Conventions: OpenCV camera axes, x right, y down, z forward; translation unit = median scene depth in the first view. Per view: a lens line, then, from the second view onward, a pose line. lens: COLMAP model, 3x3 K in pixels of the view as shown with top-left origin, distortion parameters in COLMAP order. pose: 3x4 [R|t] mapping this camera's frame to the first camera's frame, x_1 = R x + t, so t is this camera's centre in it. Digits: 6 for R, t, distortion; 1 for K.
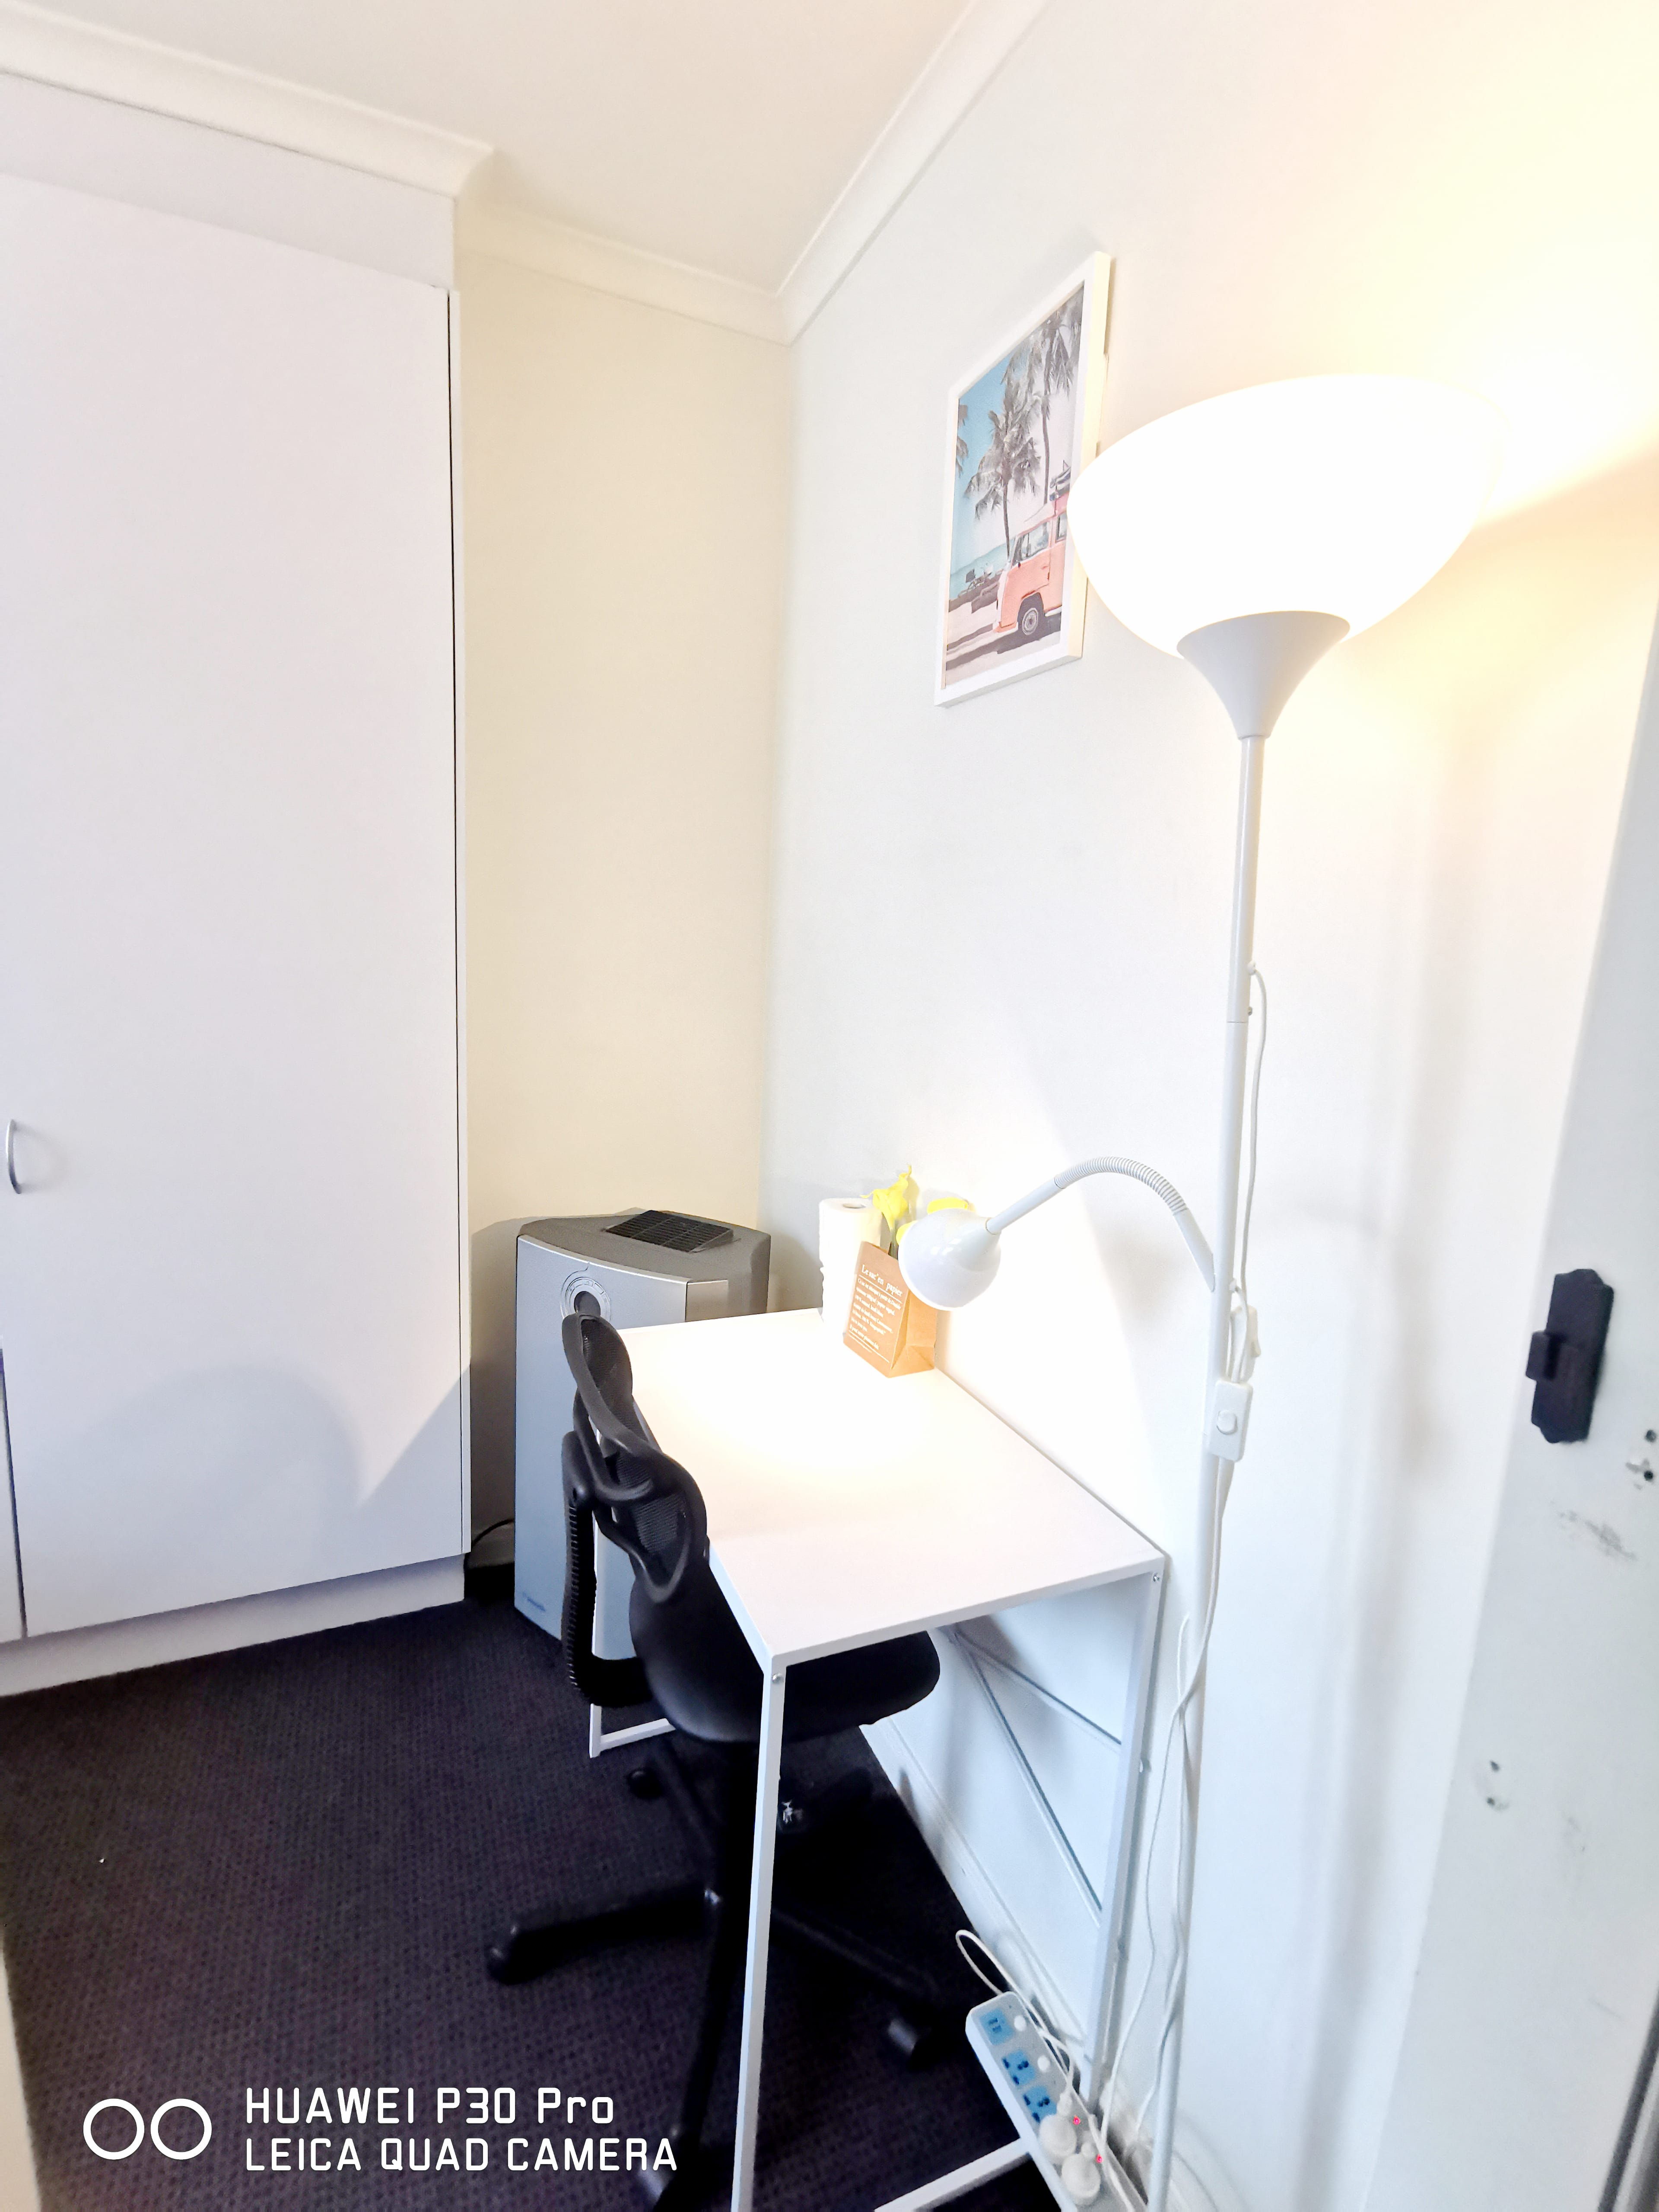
lens RADIAL K [[1007.2, 0, 829.5], [0, 1007.2, 1106.0], [0, 0, 1]] dist [-0.030266, 0.043539]
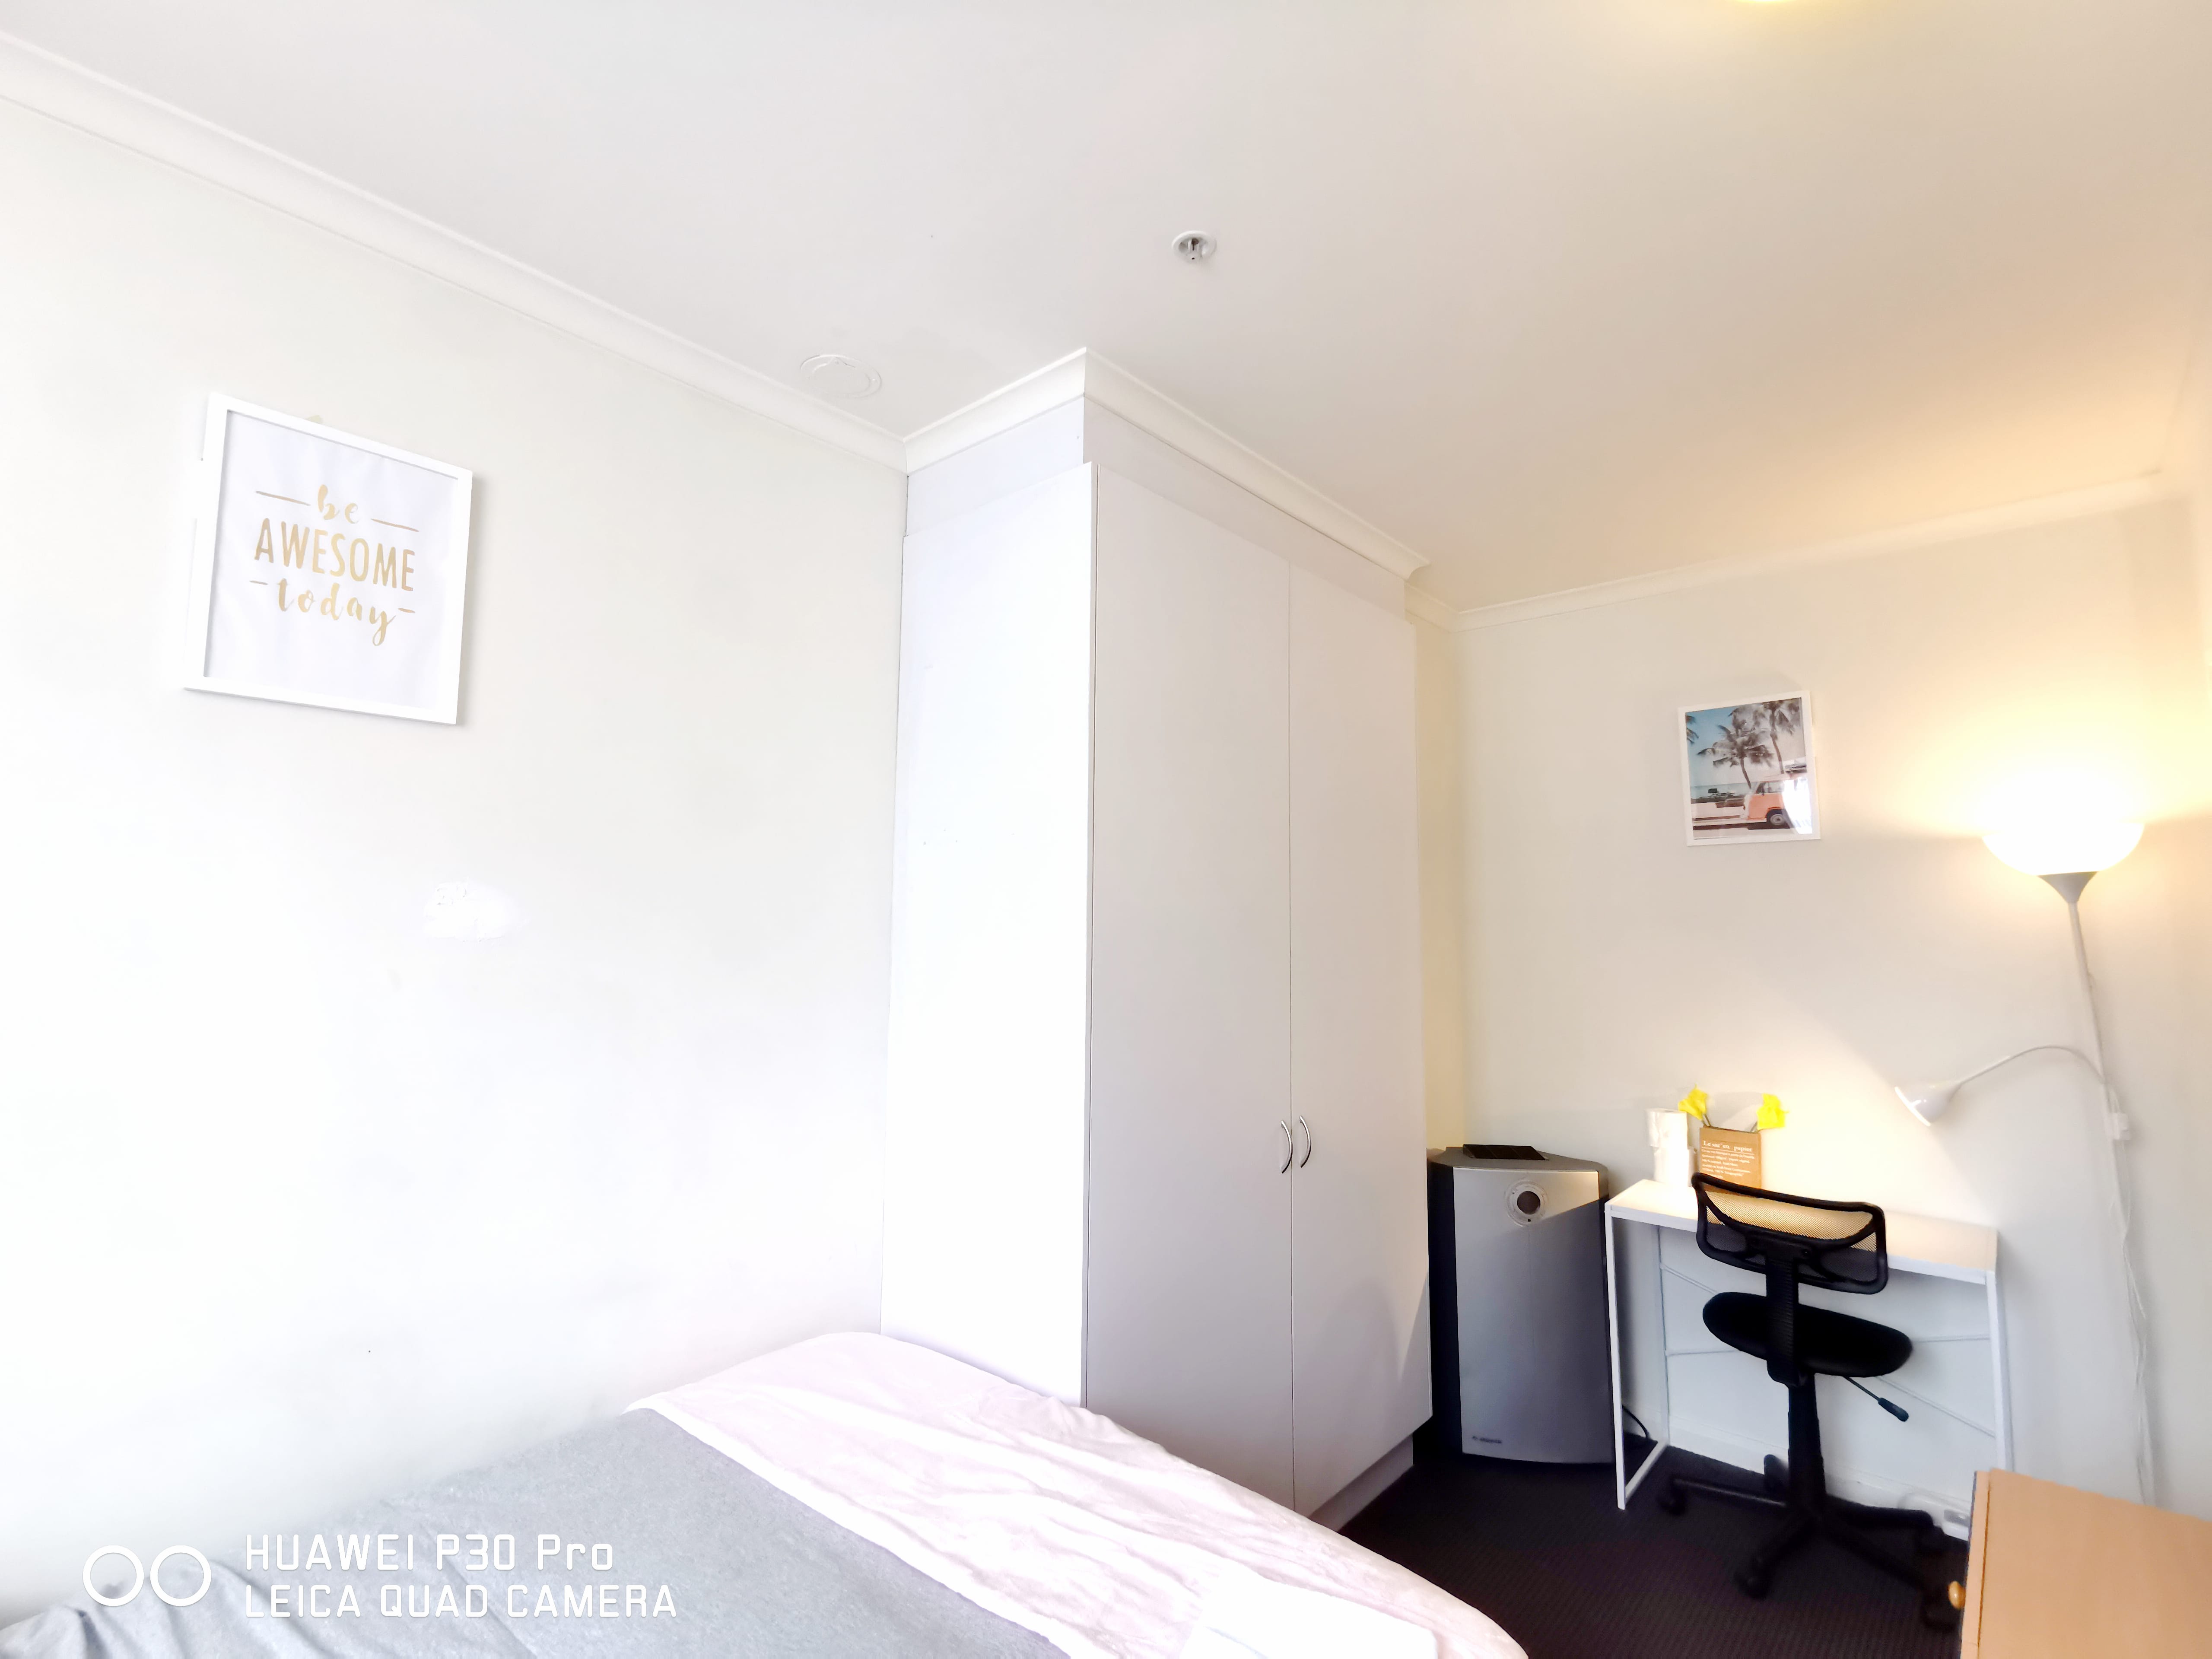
lens RADIAL K [[1024.9, 0, 1089.7], [0, 1024.9, 830.2], [0, 0, 1]] dist [0.012113, -0.000518]
pose [[0.907890, 0.005566, 0.419171, -2.100180], [0.103377, 0.966059, -0.236733, -0.071007], [-0.406262, 0.258260, 0.876500, -0.380613]]
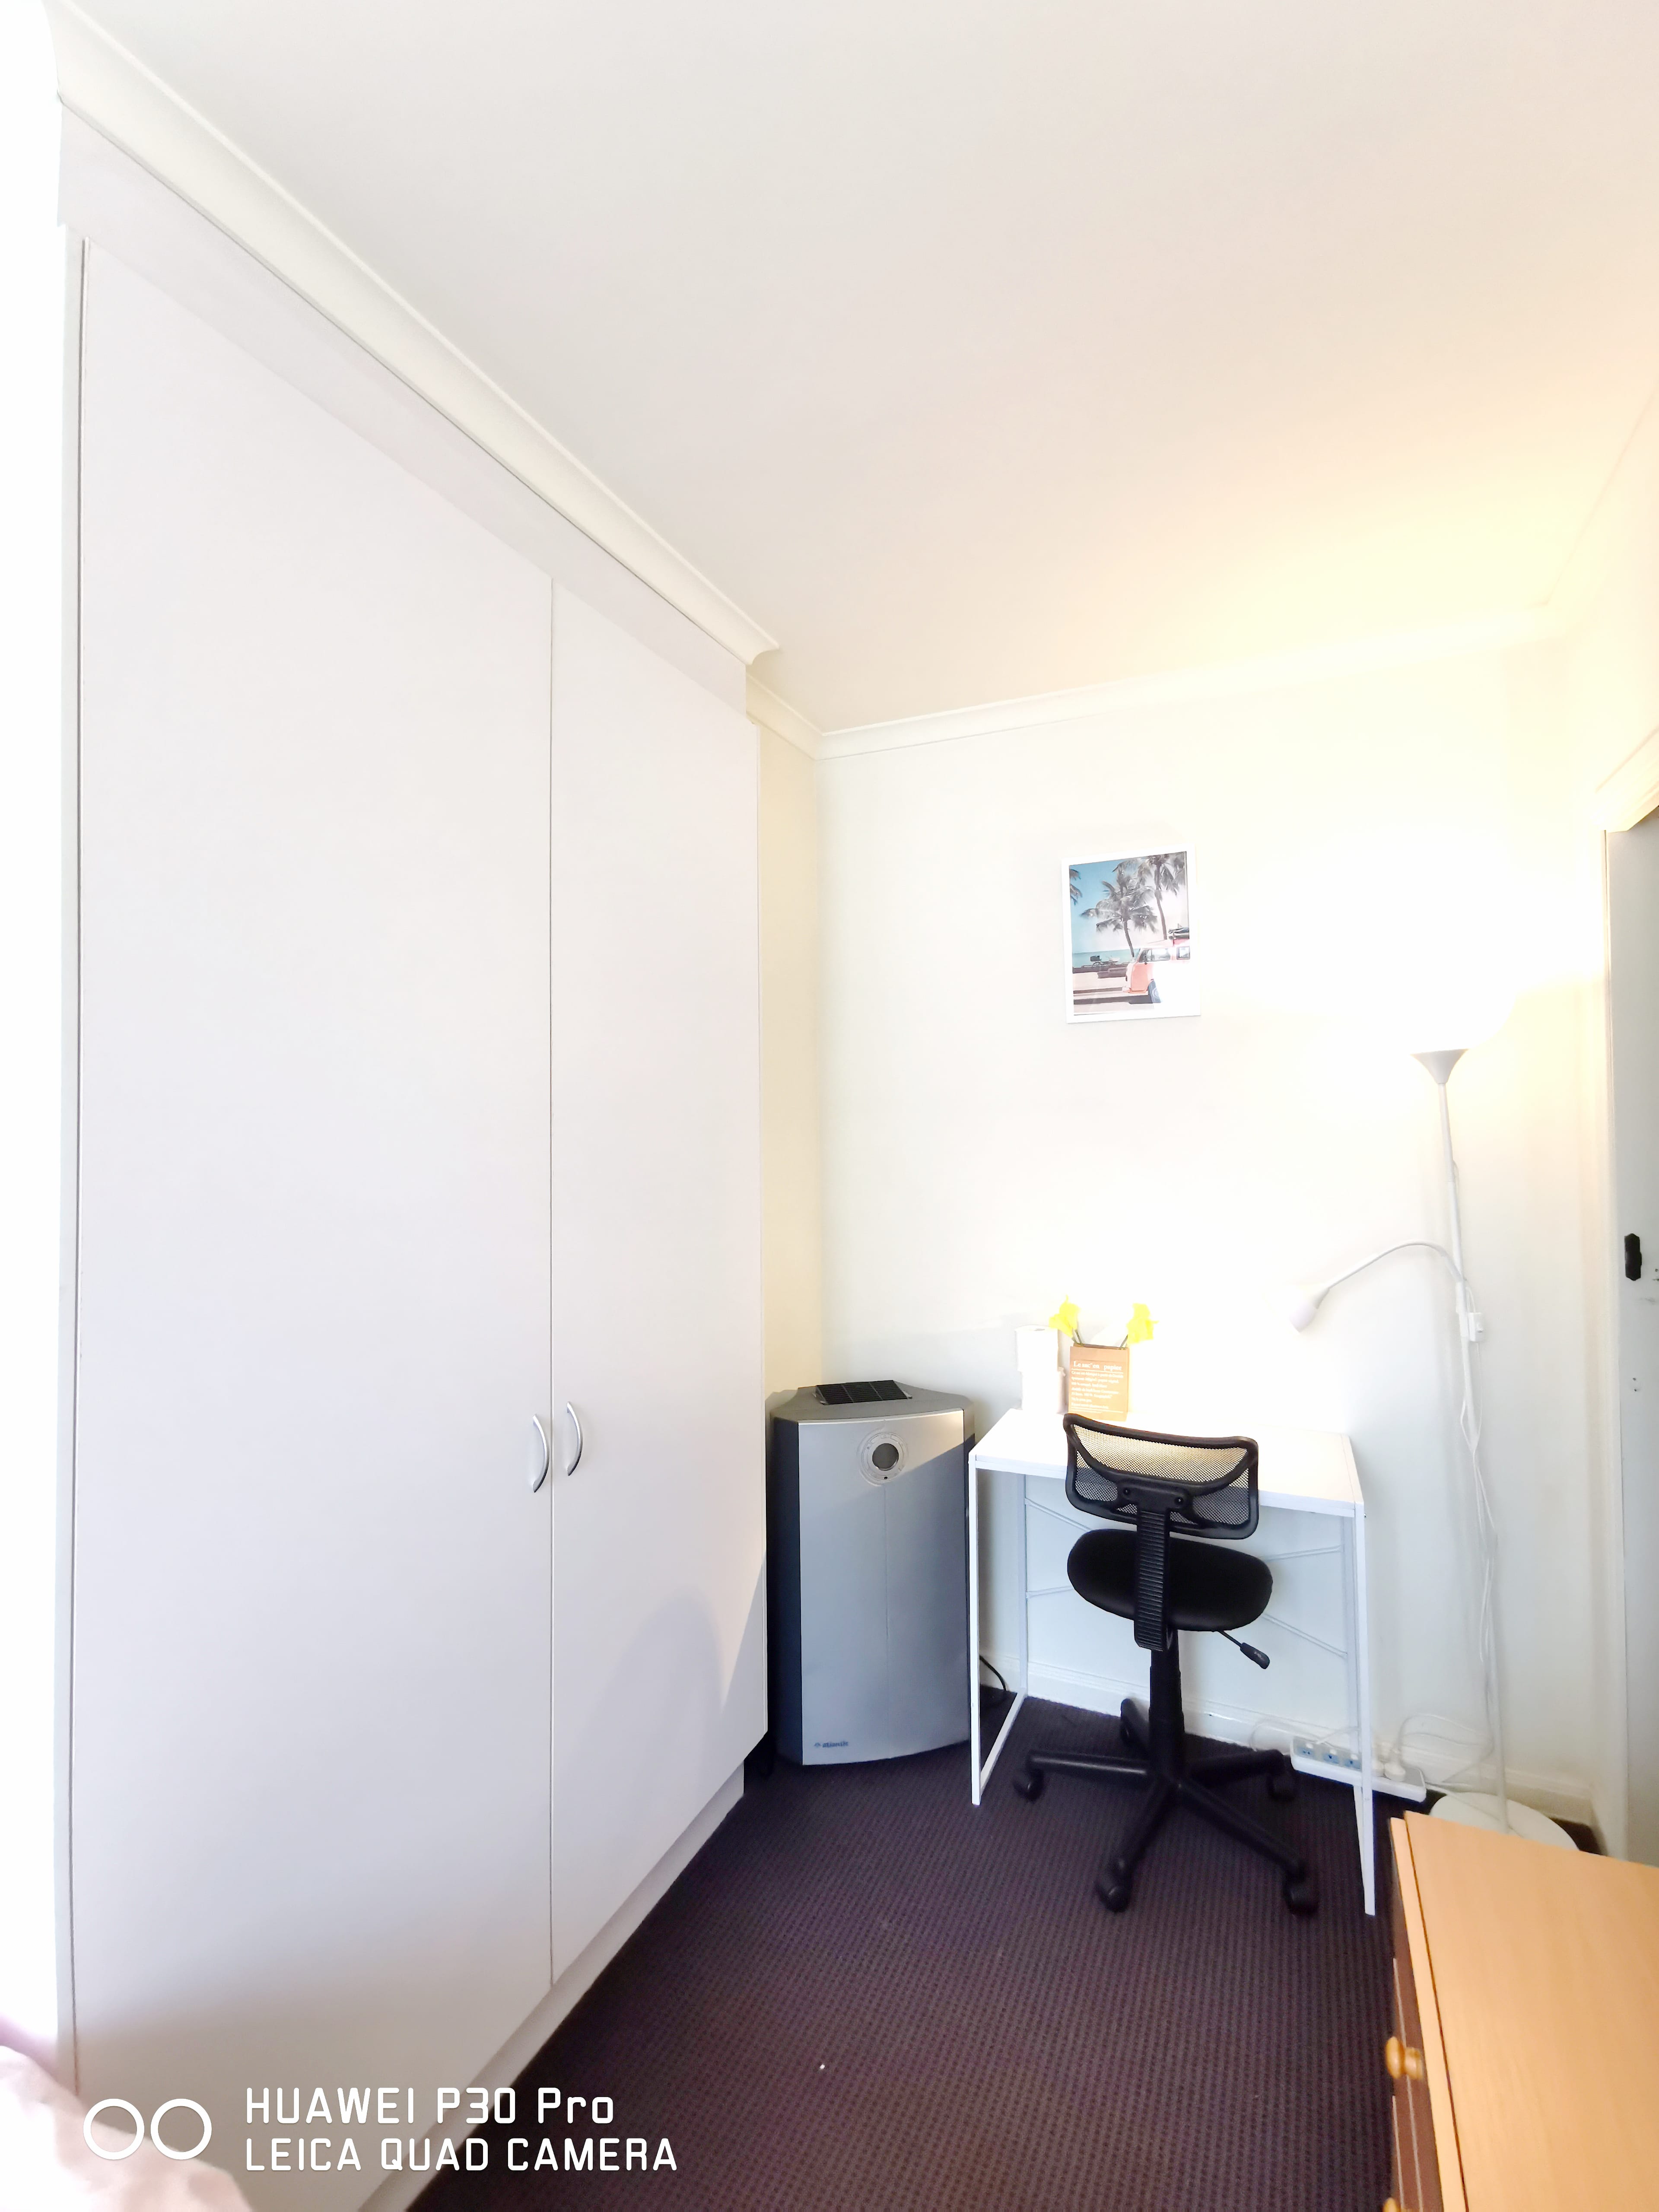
lens RADIAL K [[1007.2, 0, 829.5], [0, 1007.2, 1106.0], [0, 0, 1]] dist [-0.030266, 0.043539]
pose [[0.737591, -0.041680, 0.673960, -1.552637], [0.161330, 0.980065, -0.115952, -0.139196], [-0.655692, 0.194255, 0.729612, 0.033868]]
